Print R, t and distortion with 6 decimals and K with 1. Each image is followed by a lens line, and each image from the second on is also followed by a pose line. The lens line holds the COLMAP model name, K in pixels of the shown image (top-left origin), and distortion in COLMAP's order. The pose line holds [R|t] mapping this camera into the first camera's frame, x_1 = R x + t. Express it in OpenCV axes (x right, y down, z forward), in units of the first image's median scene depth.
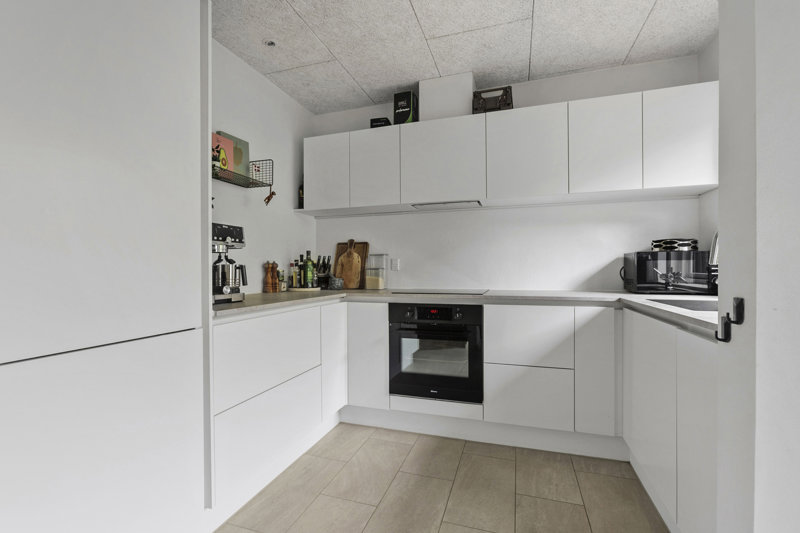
lens RADIAL K [[353.8, 0, 396.8], [0, 353.8, 271.6], [0, 0, 1]] dist [-0.048844, 0.019502]
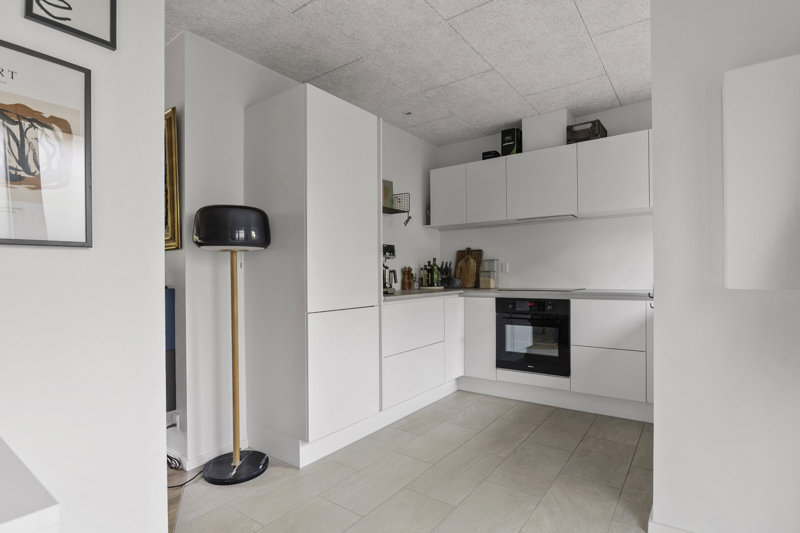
lens RADIAL K [[400.7, 0, 397.9], [0, 400.7, 281.2], [0, 0, 1]] dist [0.000027, -0.000005]
pose [[0.949345, 0.001860, -0.314229, 0.091263], [0.002974, 0.999884, 0.014906, 0.004014], [0.314221, -0.015086, 0.949230, -0.474169]]
